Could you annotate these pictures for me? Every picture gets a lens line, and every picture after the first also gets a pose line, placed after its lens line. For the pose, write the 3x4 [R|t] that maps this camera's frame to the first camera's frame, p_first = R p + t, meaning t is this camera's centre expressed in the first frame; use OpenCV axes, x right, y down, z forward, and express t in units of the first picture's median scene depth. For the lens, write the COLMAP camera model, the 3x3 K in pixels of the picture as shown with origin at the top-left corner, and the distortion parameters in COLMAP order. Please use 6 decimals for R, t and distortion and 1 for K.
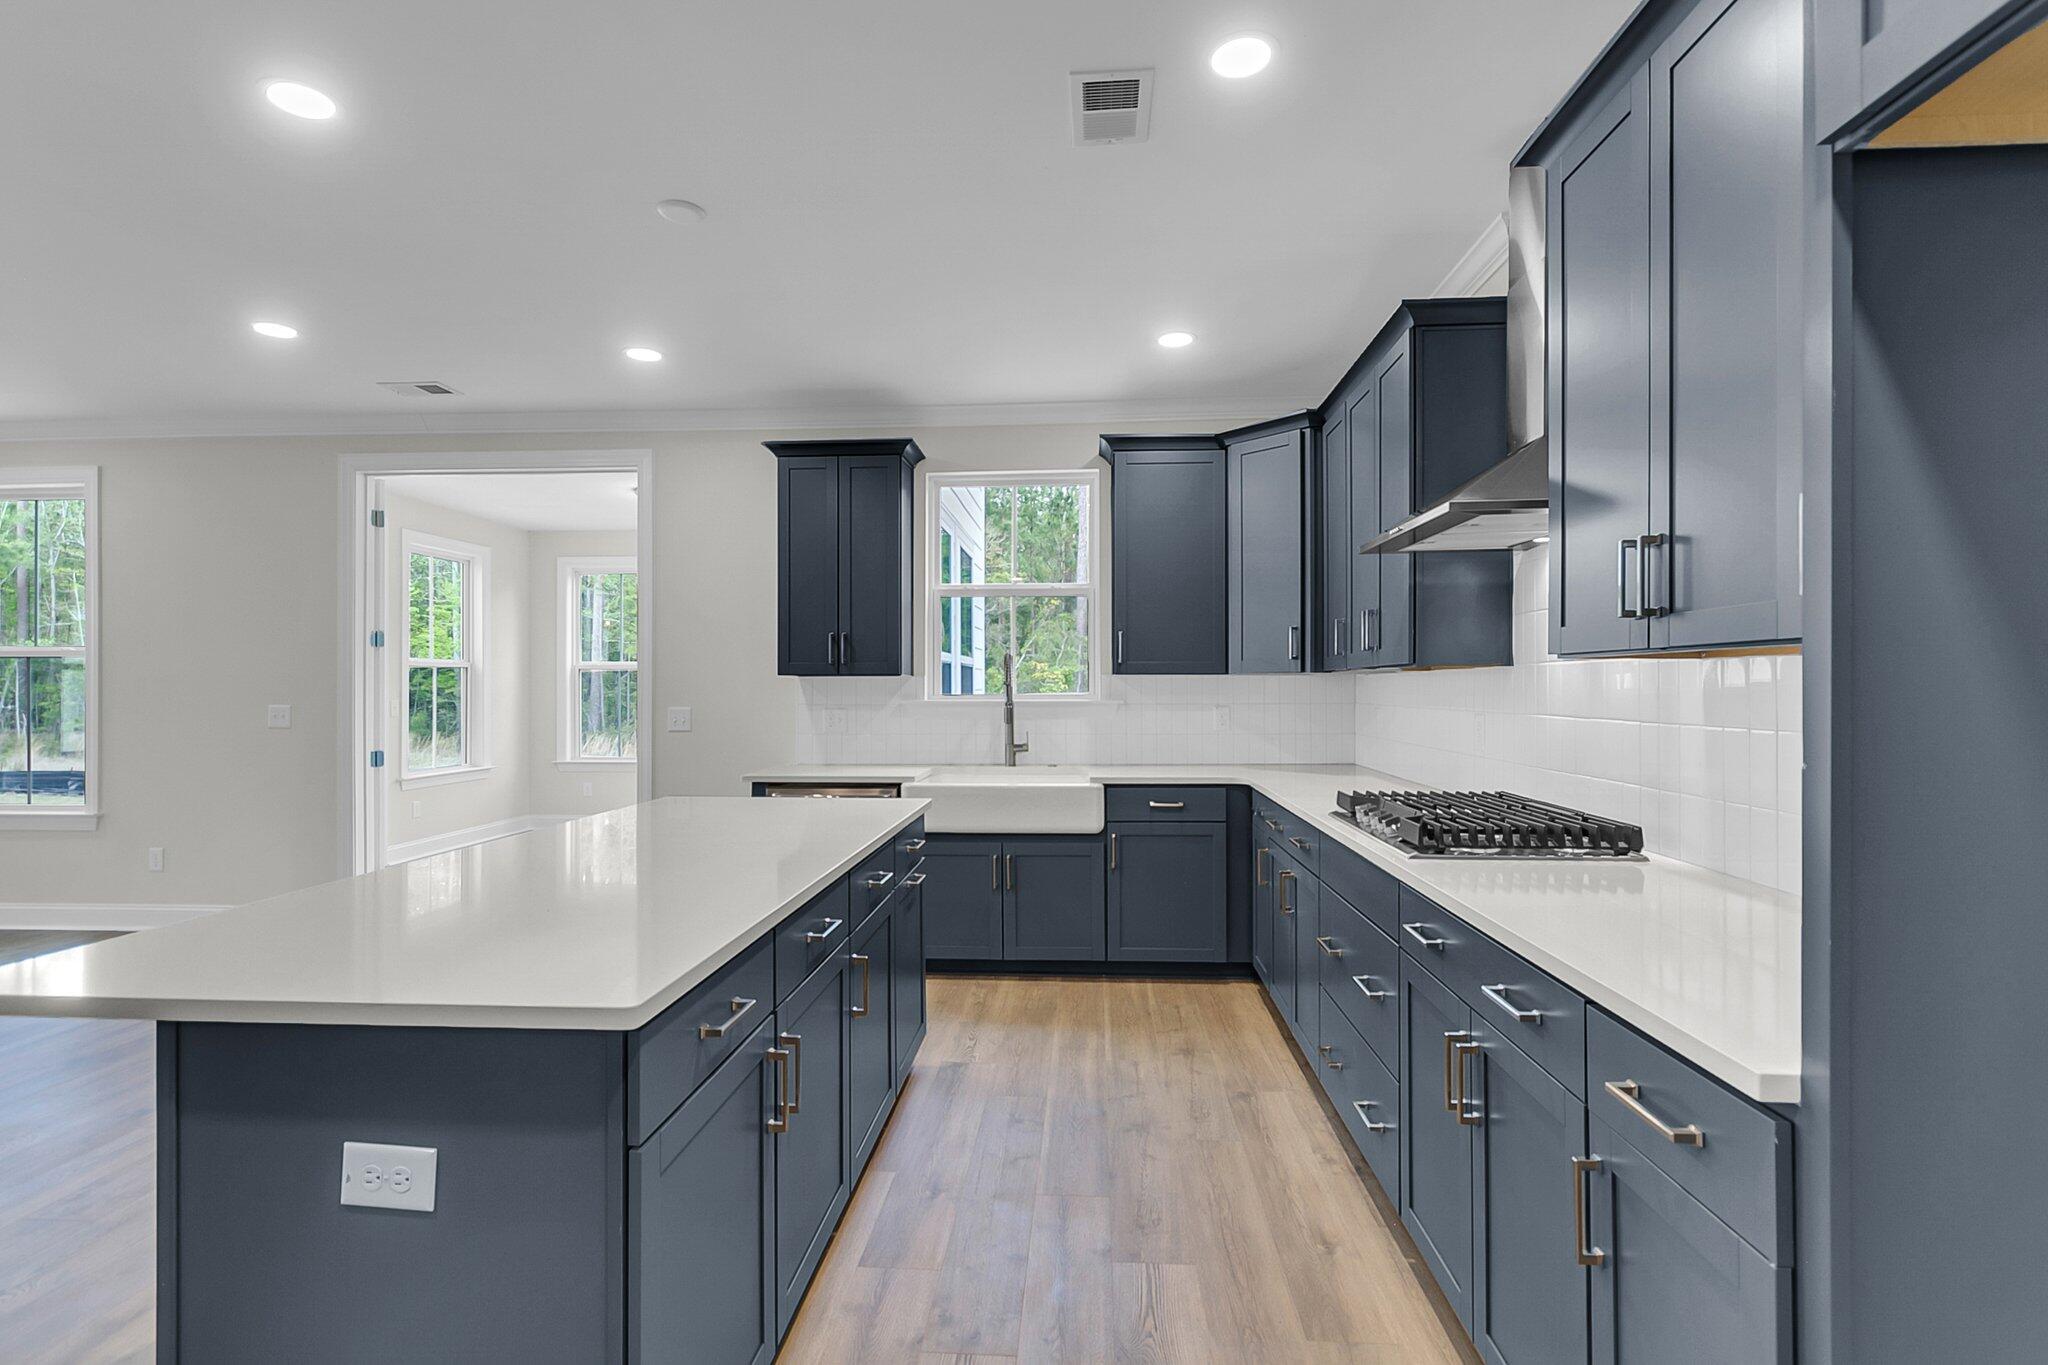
lens RADIAL K [[969.8, 0, 1014.0], [0, 969.8, 688.3], [0, 0, 1]] dist [-0.003210, 0.003568]
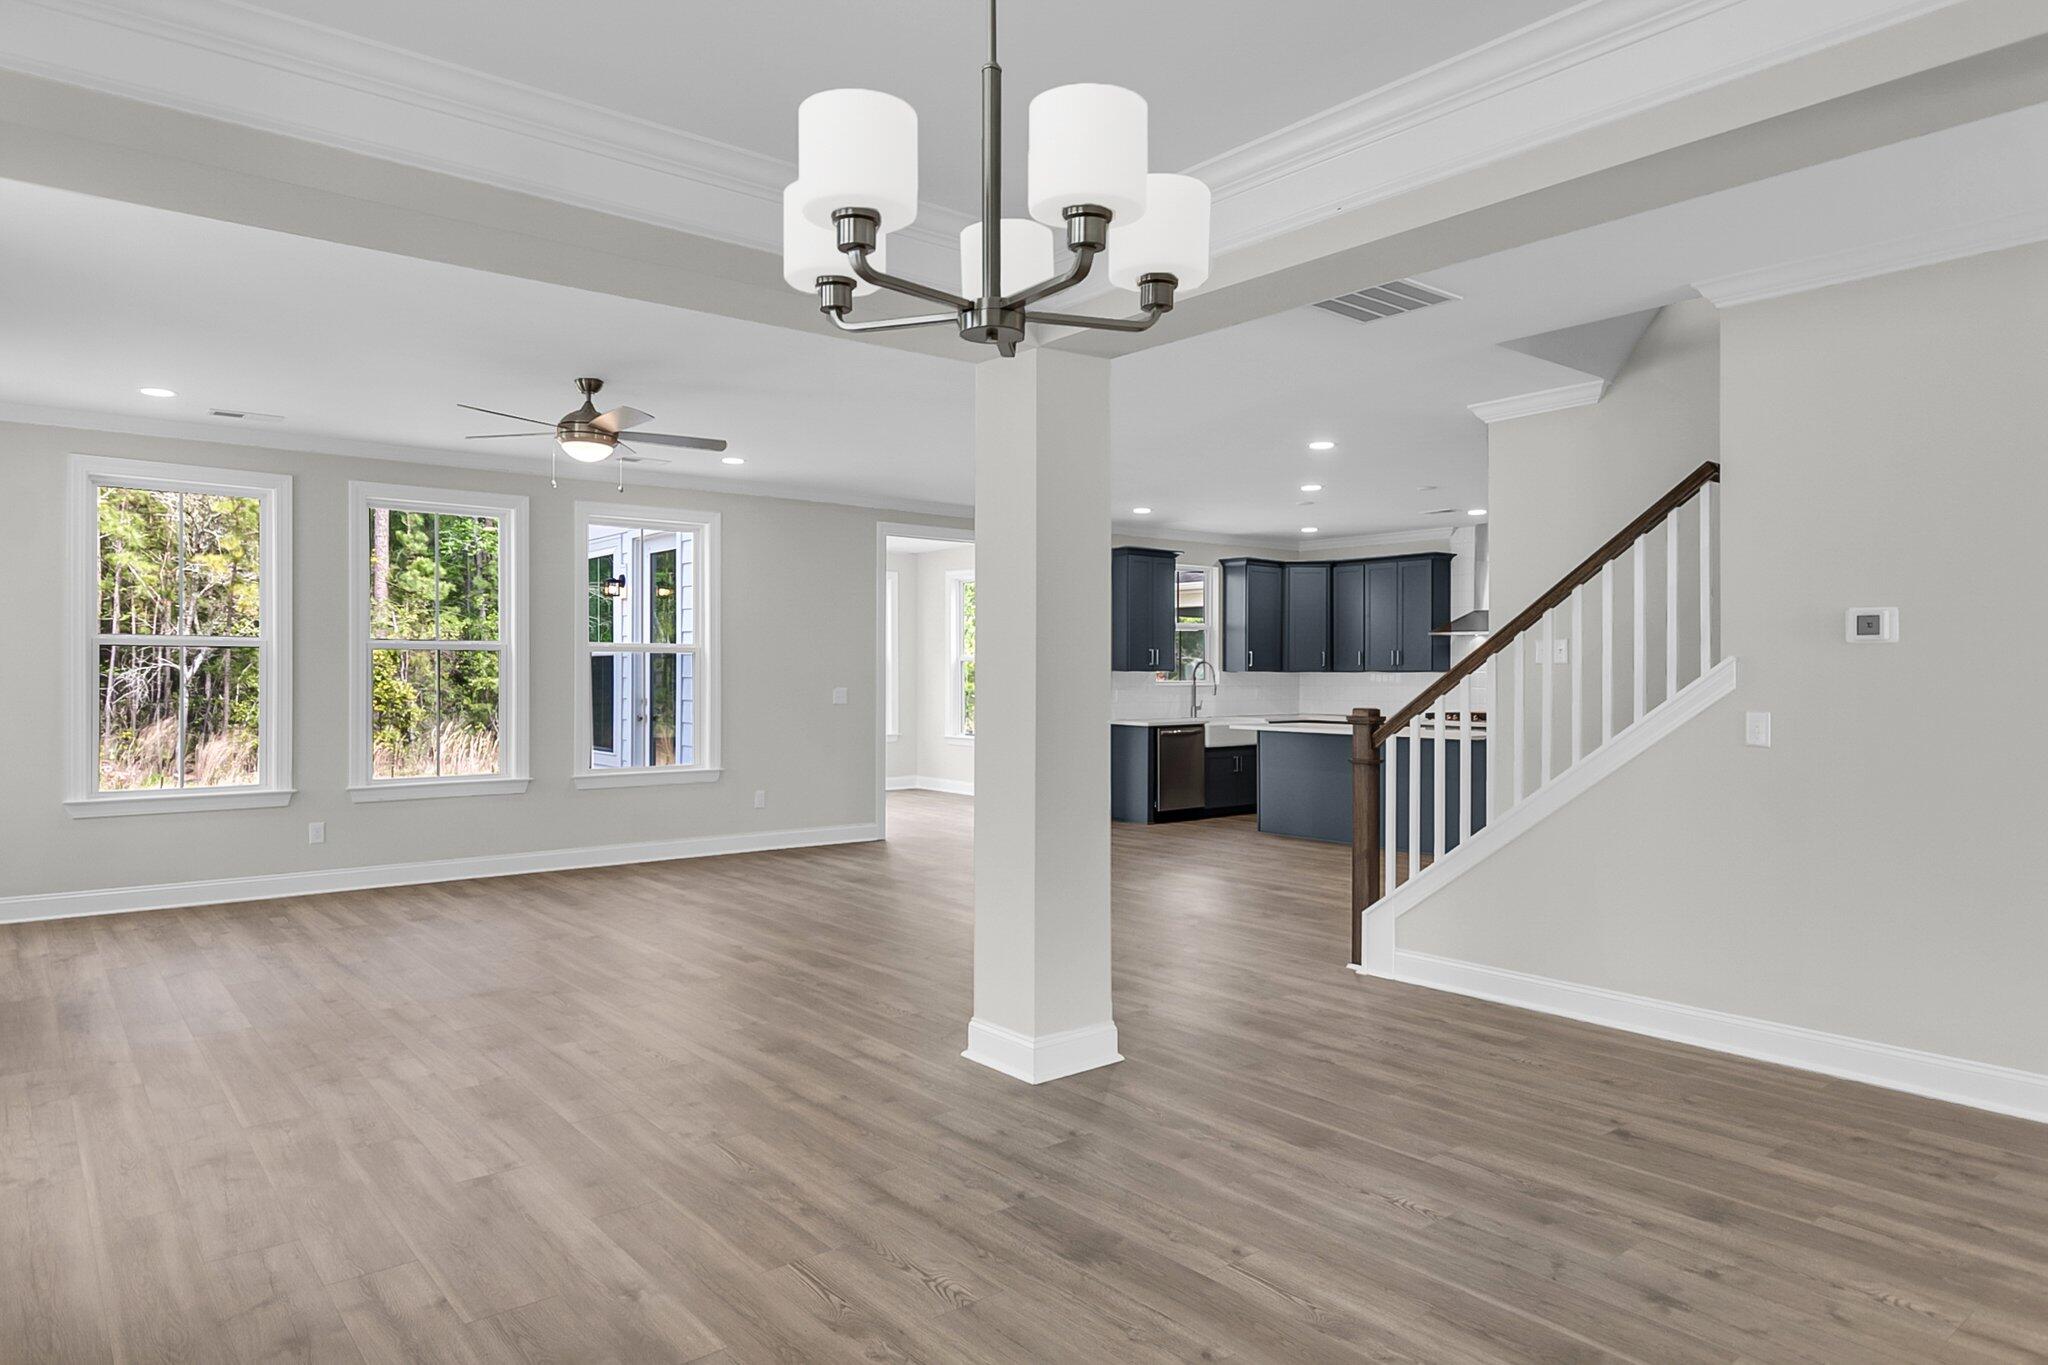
lens RADIAL K [[1258.7, 0, 1021.5], [0, 1258.7, 672.2], [0, 0, 1]] dist [-0.007783, -0.001485]
pose [[0.729729, 0.005686, 0.683713, -1.251352], [-0.005399, 0.999982, -0.002554, -0.001831], [-0.683715, -0.001828, 0.729747, -0.385405]]
